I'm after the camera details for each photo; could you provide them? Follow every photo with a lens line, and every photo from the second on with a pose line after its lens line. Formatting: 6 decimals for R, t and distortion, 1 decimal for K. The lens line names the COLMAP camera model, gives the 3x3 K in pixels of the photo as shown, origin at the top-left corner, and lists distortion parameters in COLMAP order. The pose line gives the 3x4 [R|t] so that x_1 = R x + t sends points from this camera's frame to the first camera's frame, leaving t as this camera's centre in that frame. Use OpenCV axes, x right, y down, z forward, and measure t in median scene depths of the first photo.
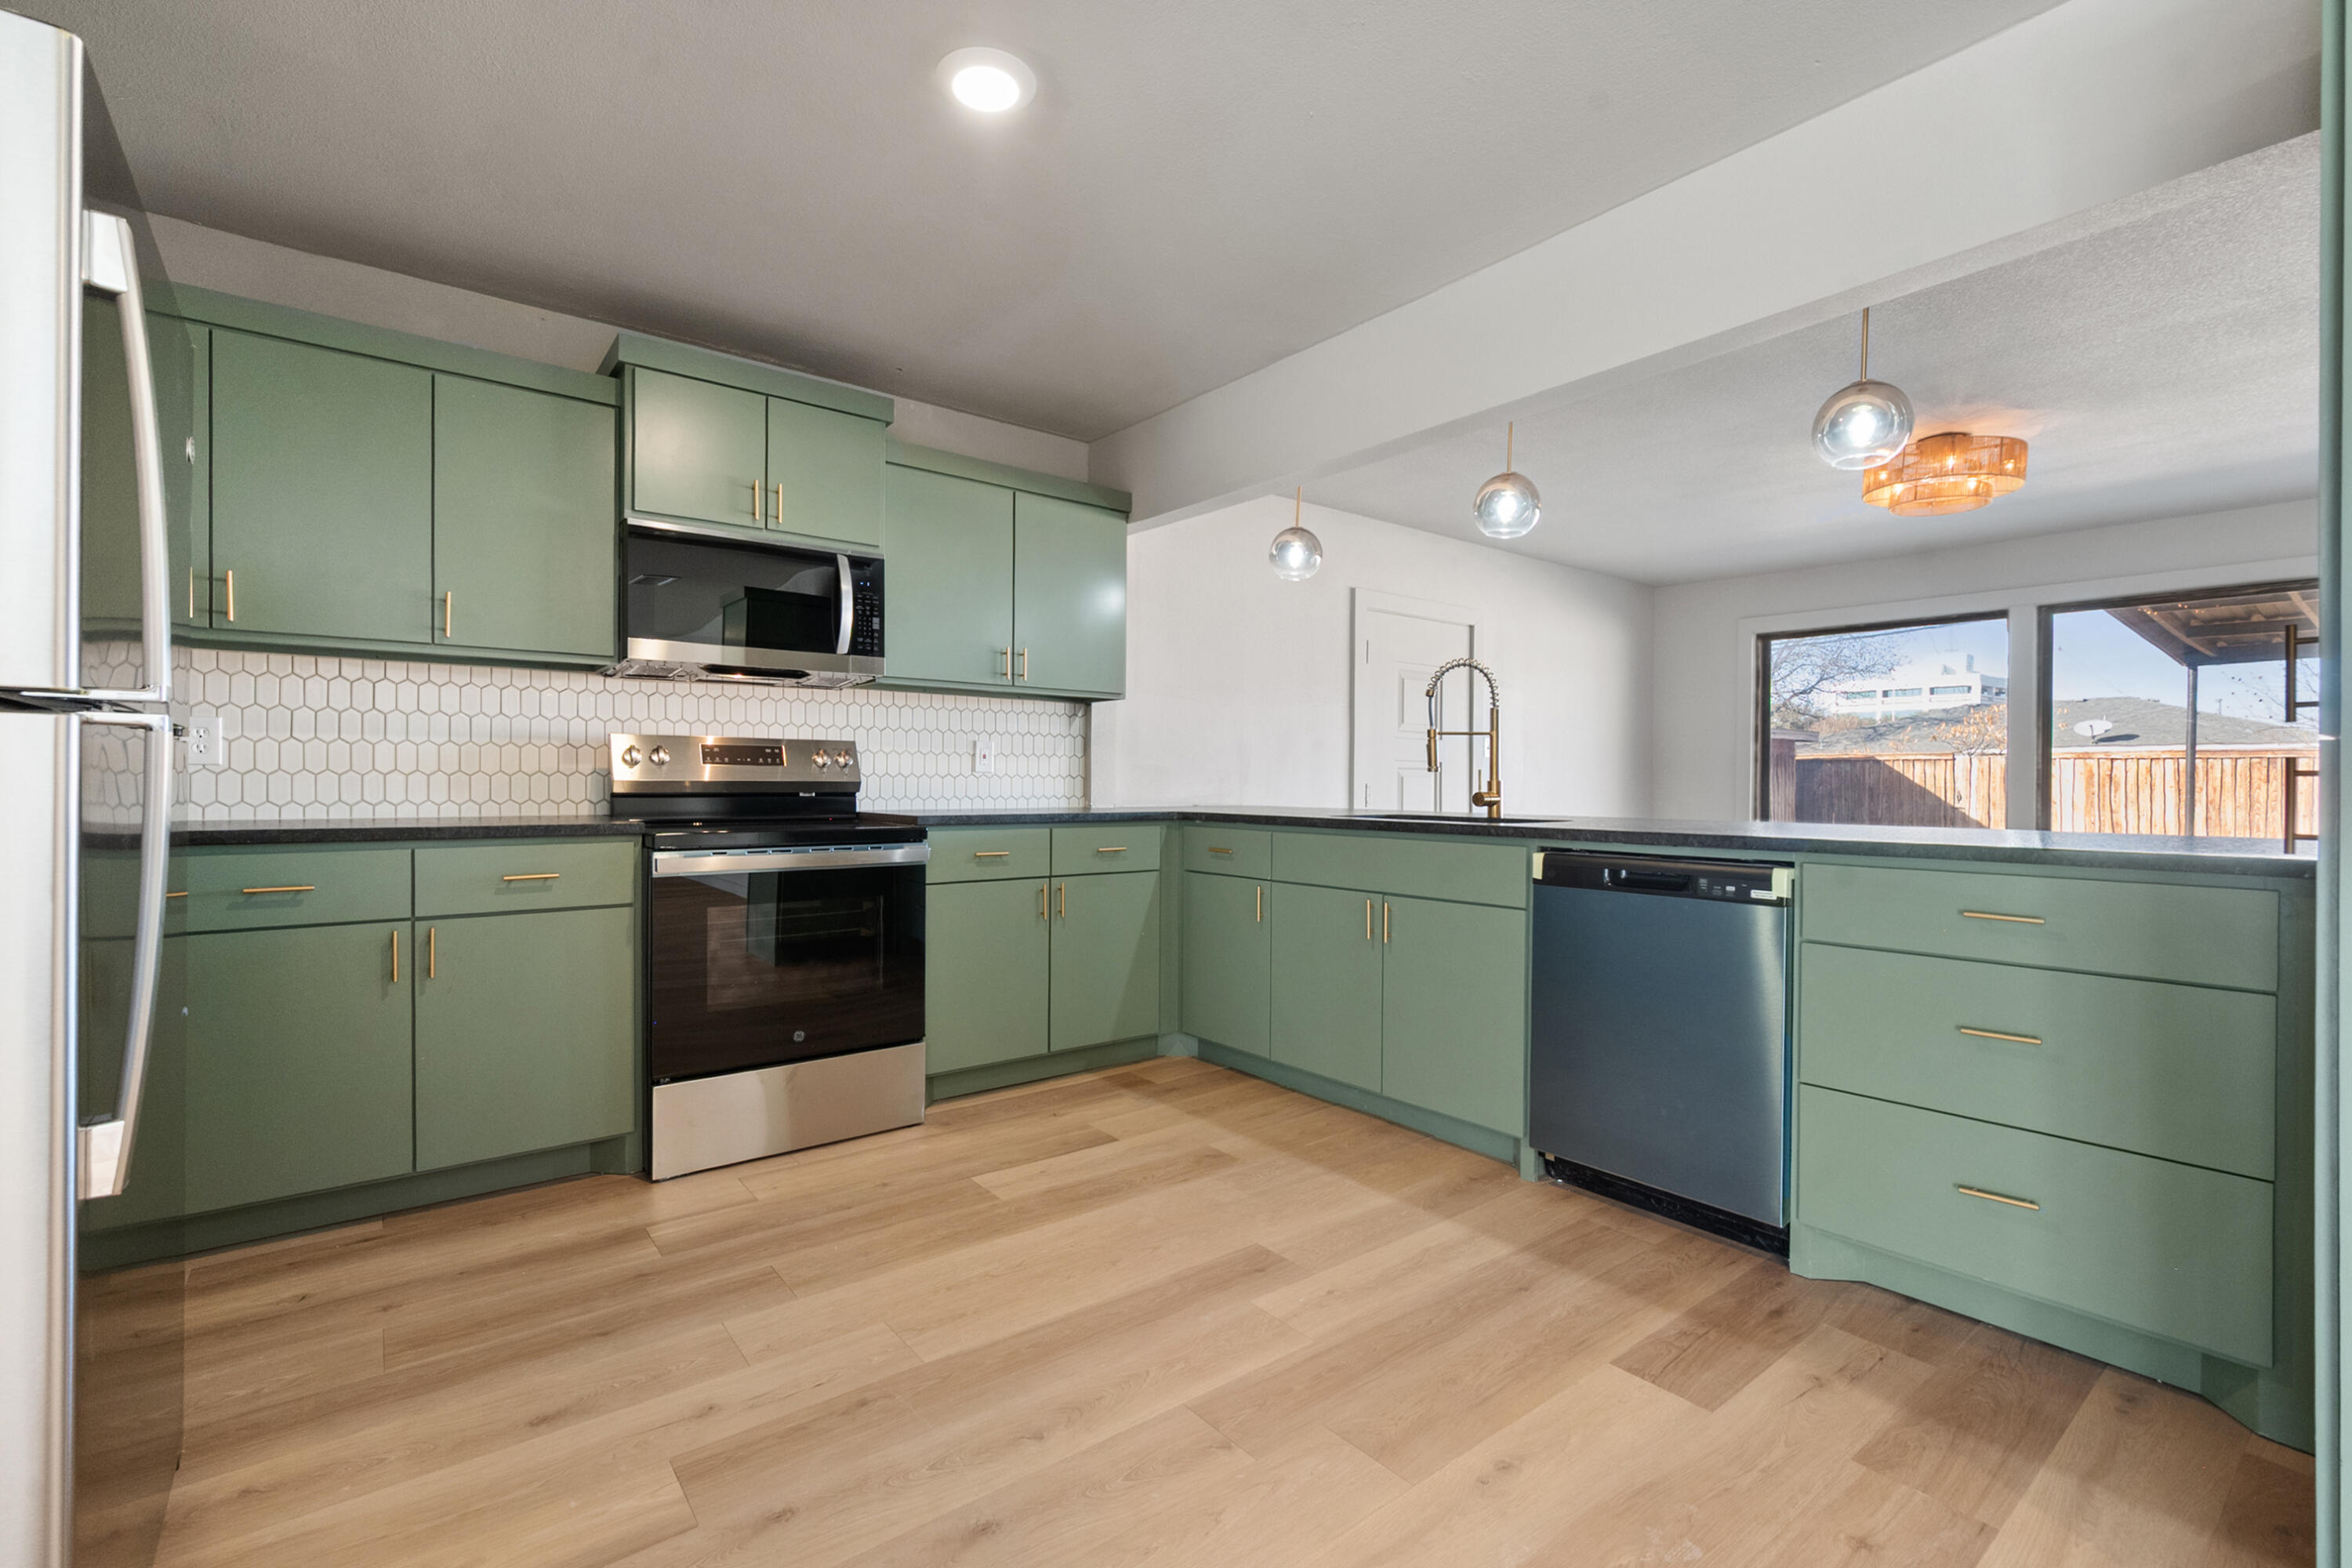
lens RADIAL K [[1035.2, 0, 1176.0], [0, 1035.2, 784.0], [0, 0, 1]] dist [-0.001091, -0.000045]
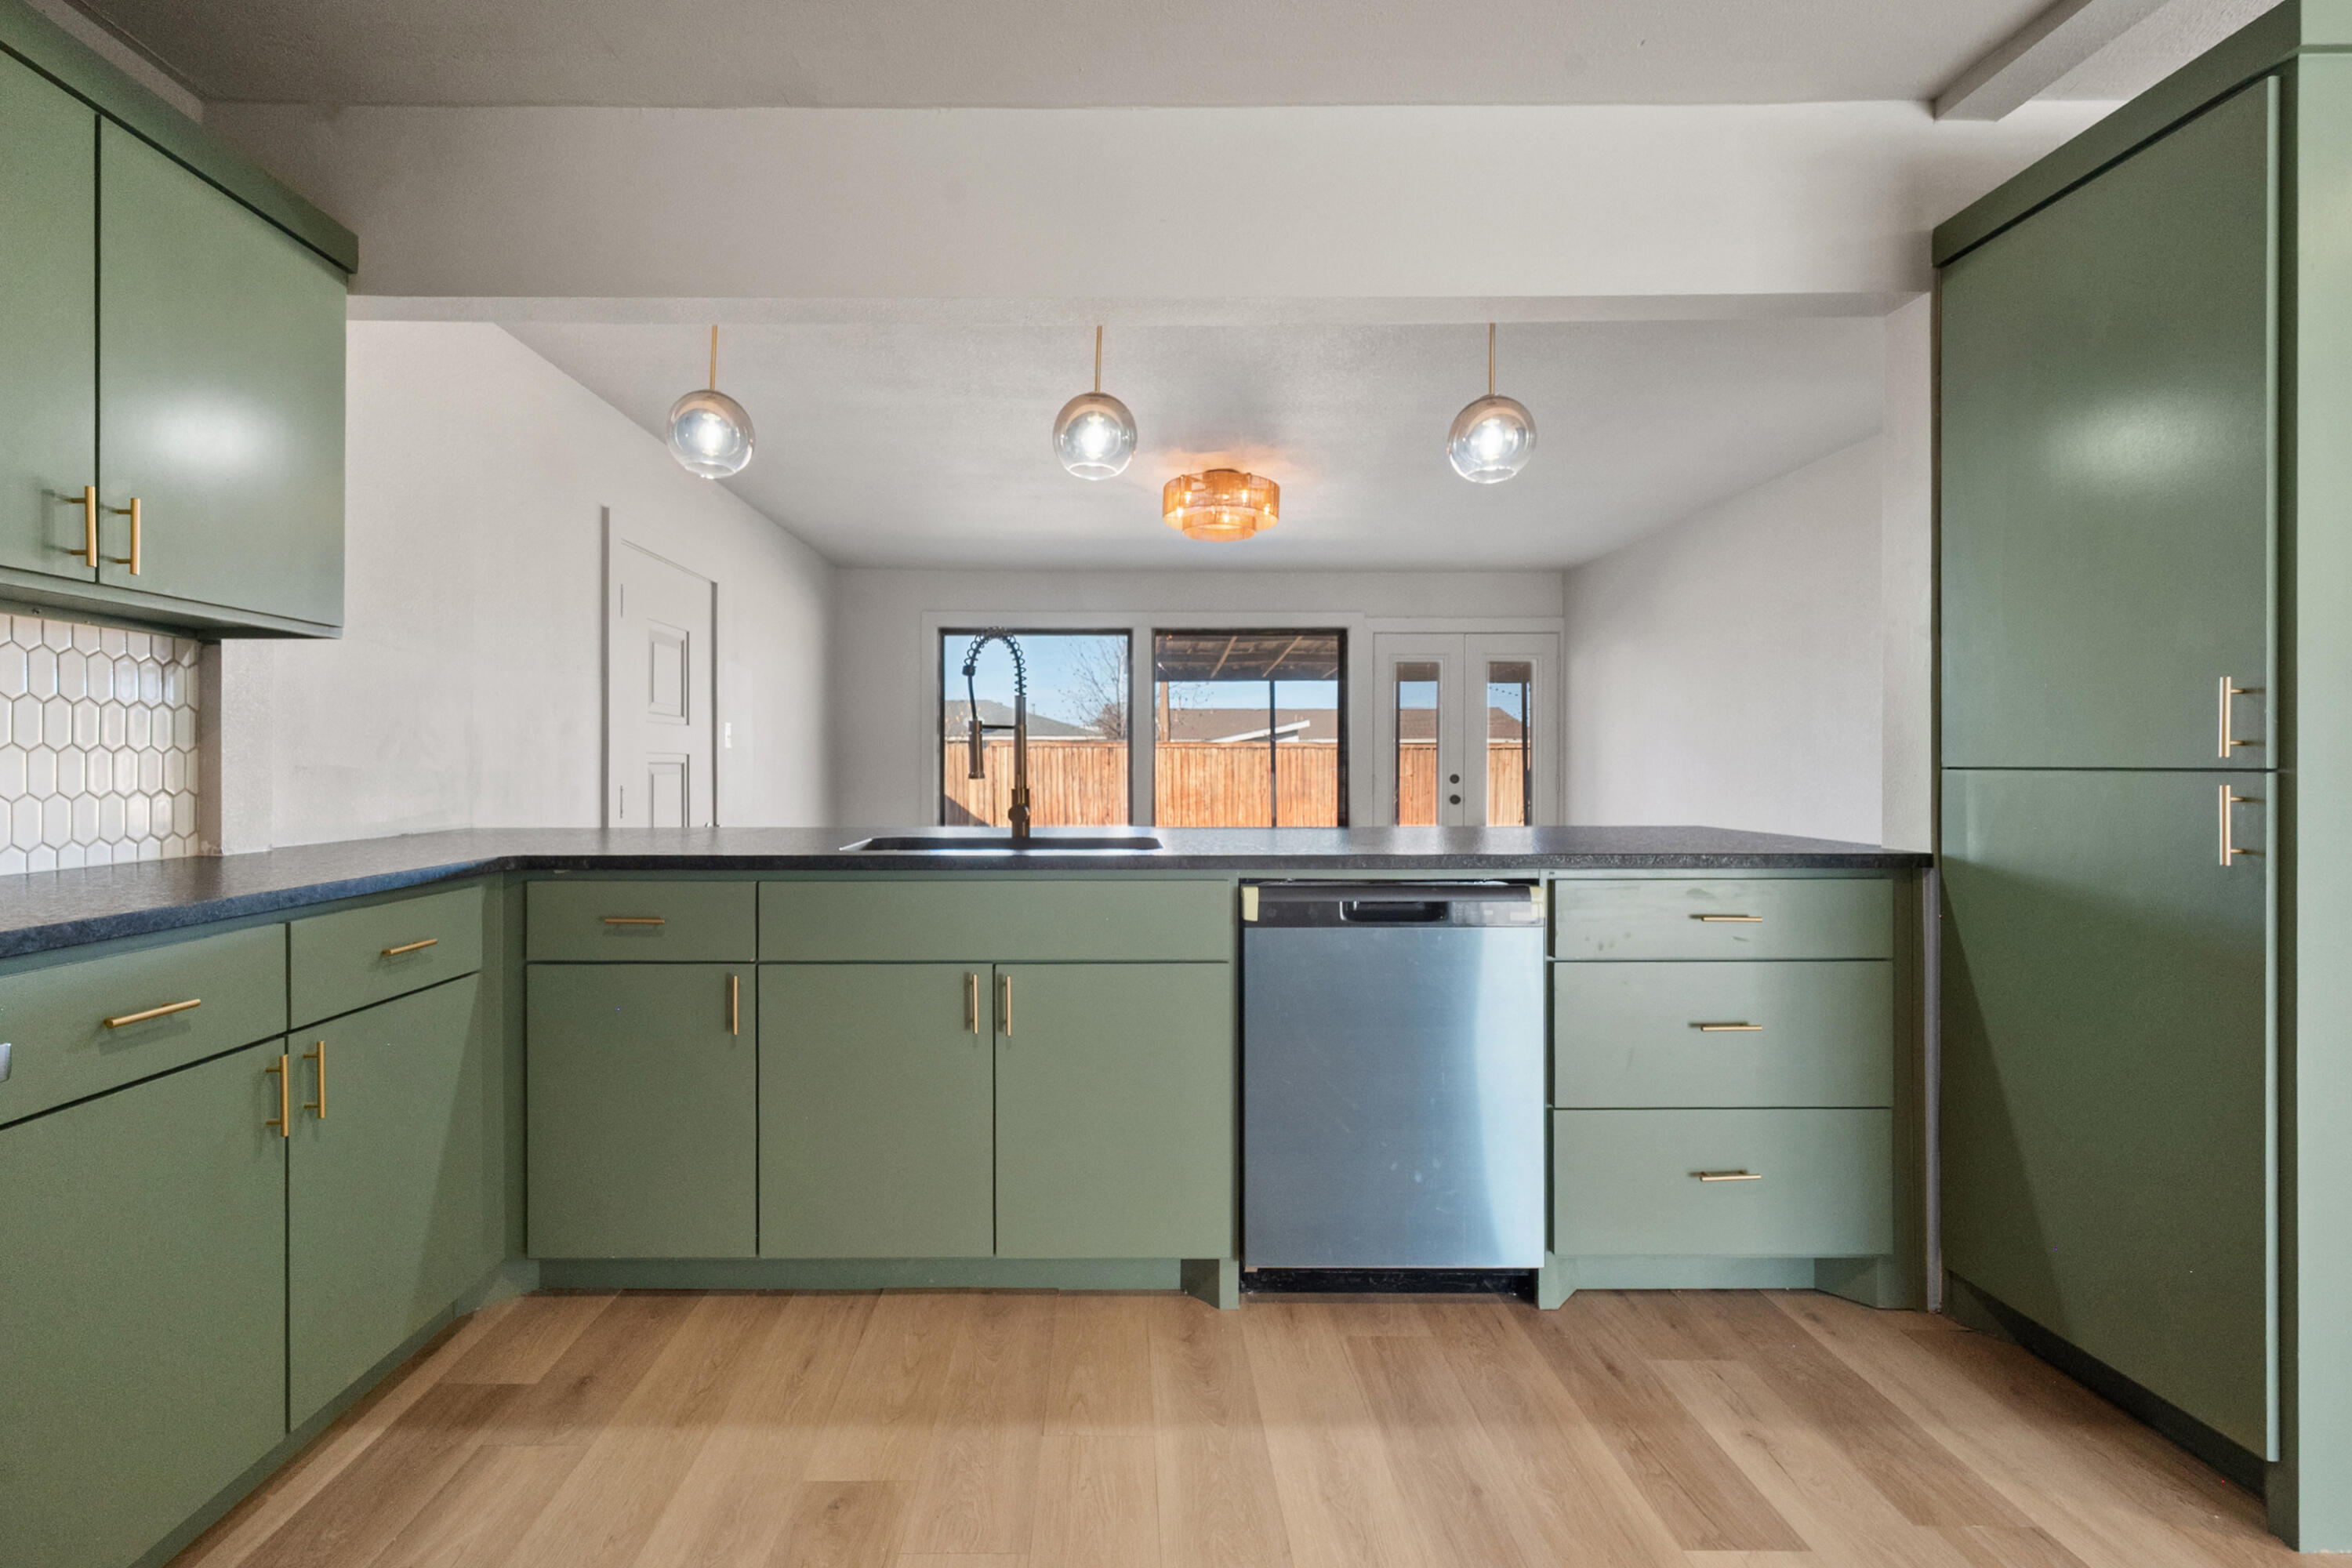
lens RADIAL K [[1018.2, 0, 1124.8], [0, 1018.2, 771.5], [0, 0, 1]] dist [-0.000298, -0.000141]
pose [[0.617901, -0.011784, 0.786168, -0.287131], [0.006842, 0.999930, 0.009610, -0.027188], [-0.786226, -0.000559, 0.617938, 0.553443]]
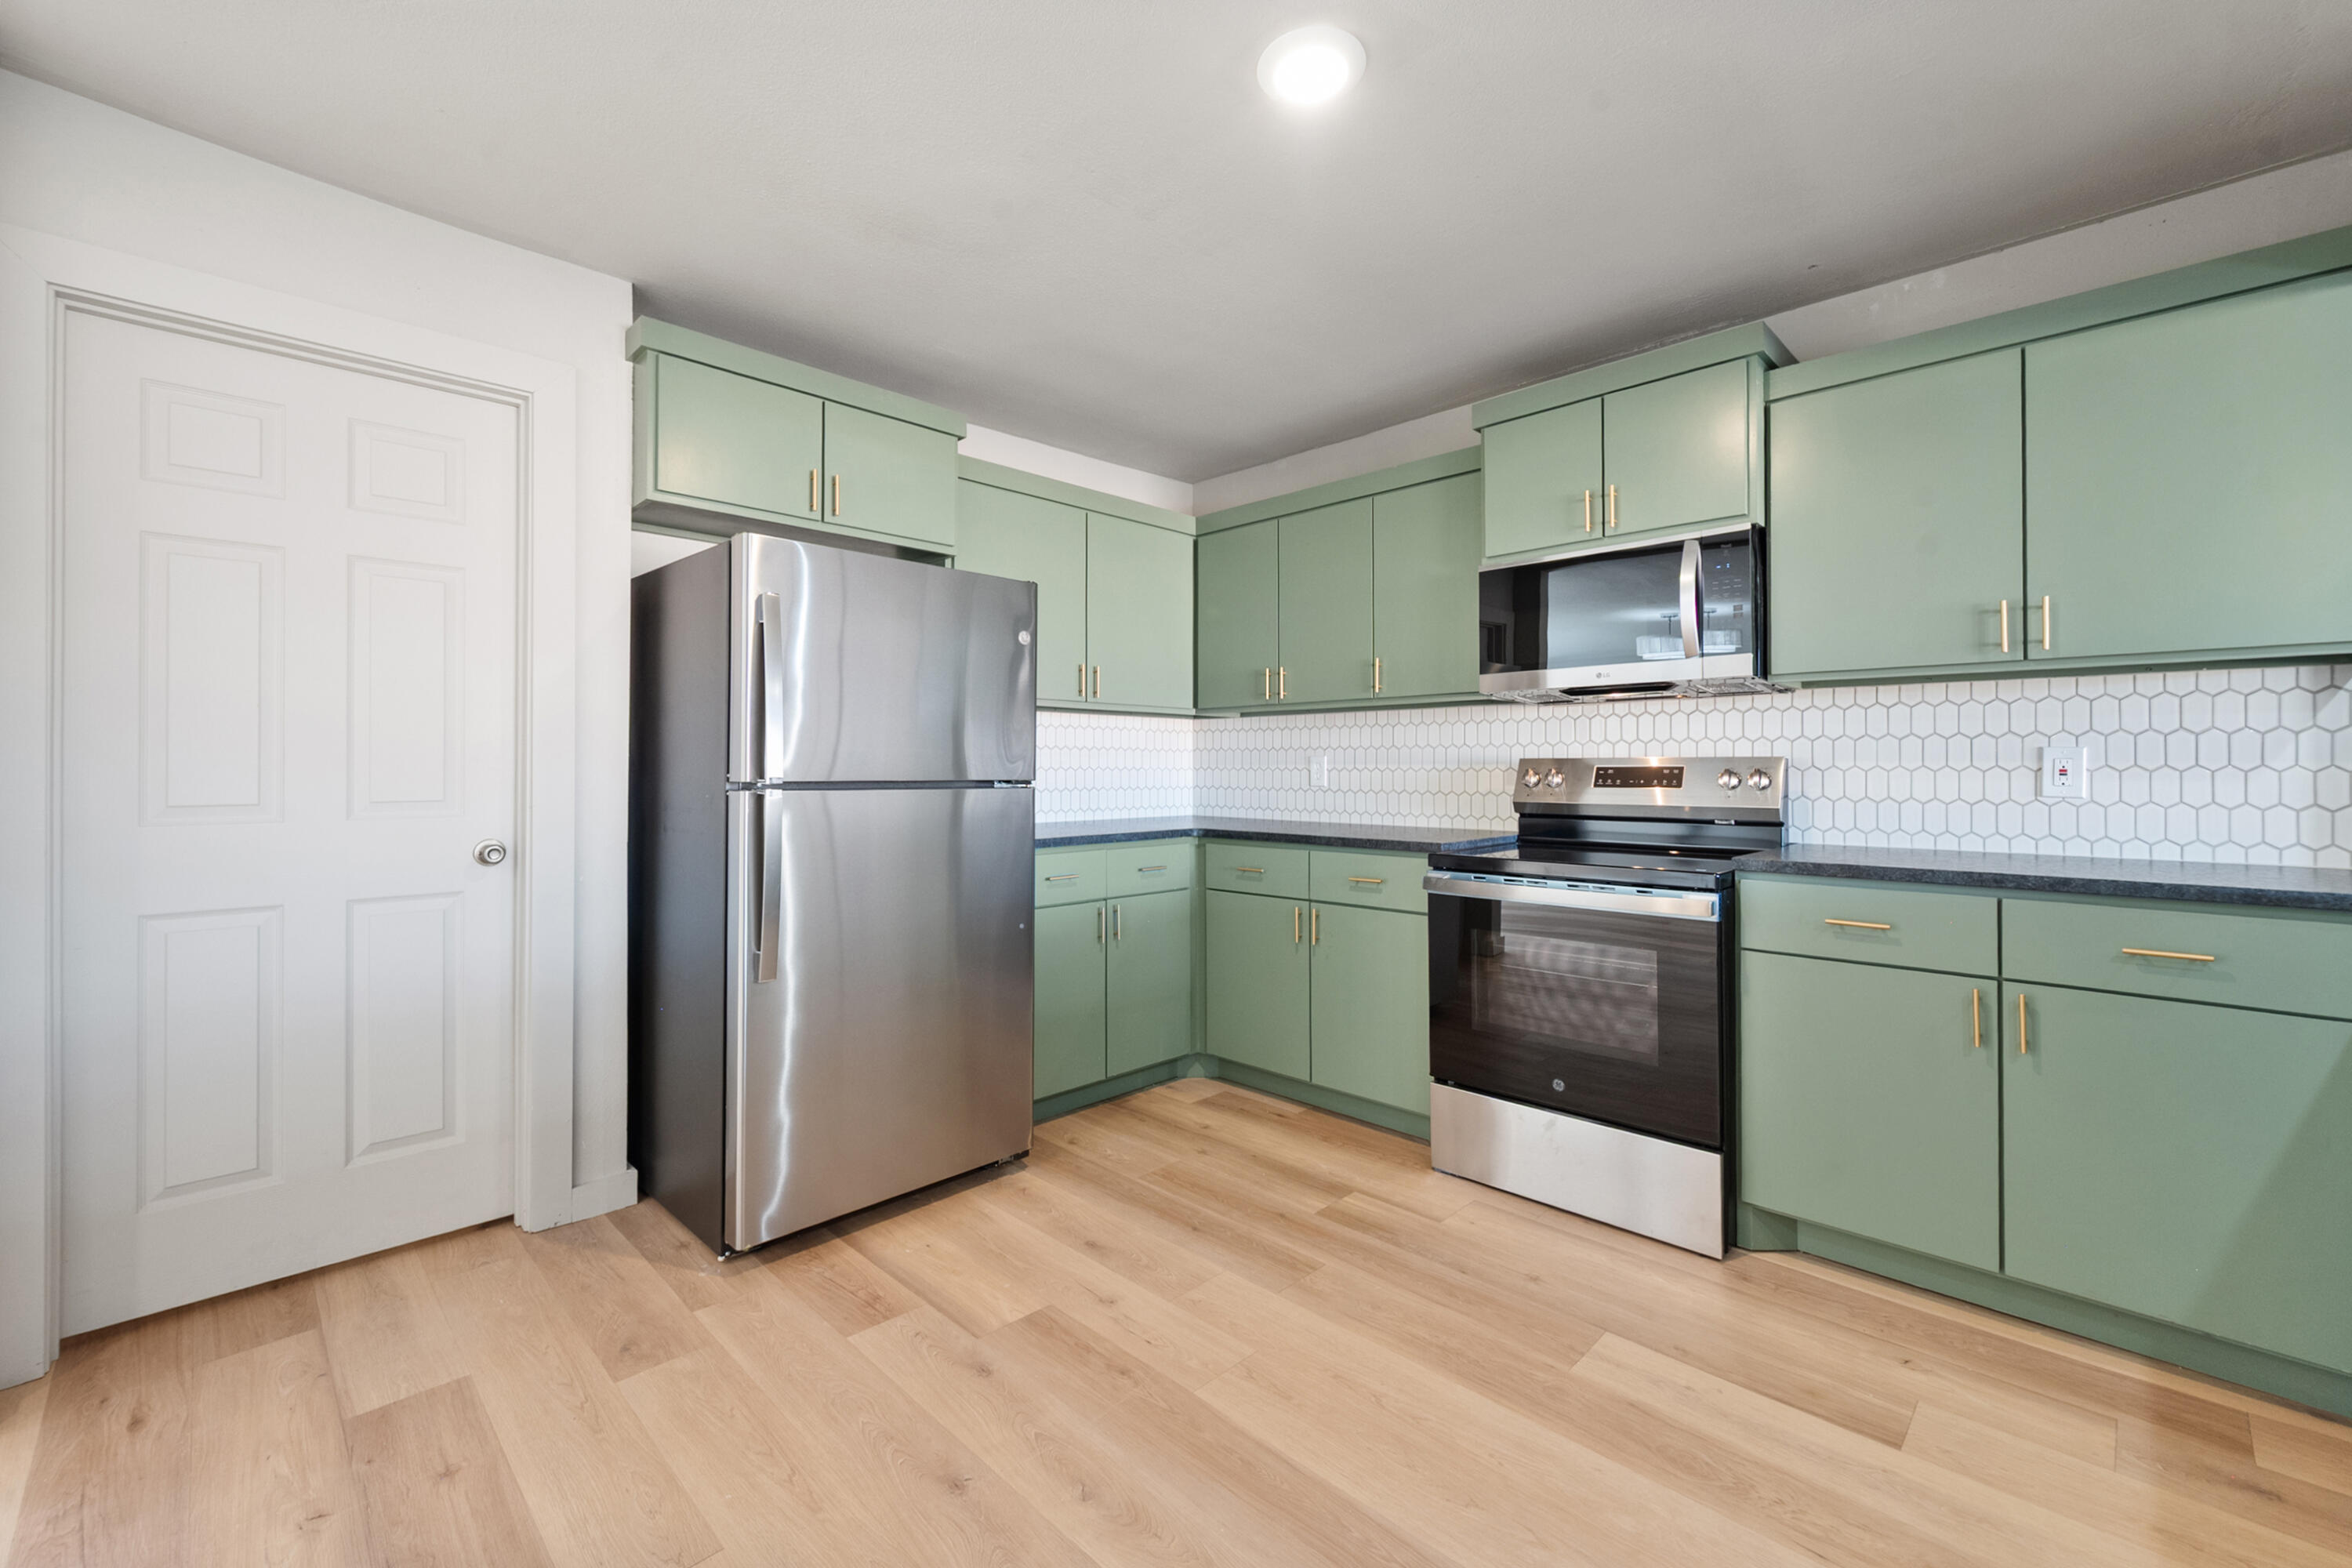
lens RADIAL K [[965.5, 0, 1166.9], [0, 965.5, 756.7], [0, 0, 1]] dist [0.000417, 0.000514]
pose [[0.114415, -0.016723, -0.993292, 0.459939], [-0.000044, 0.999858, -0.016839, -0.035908], [0.993433, 0.001970, 0.114398, 0.552623]]
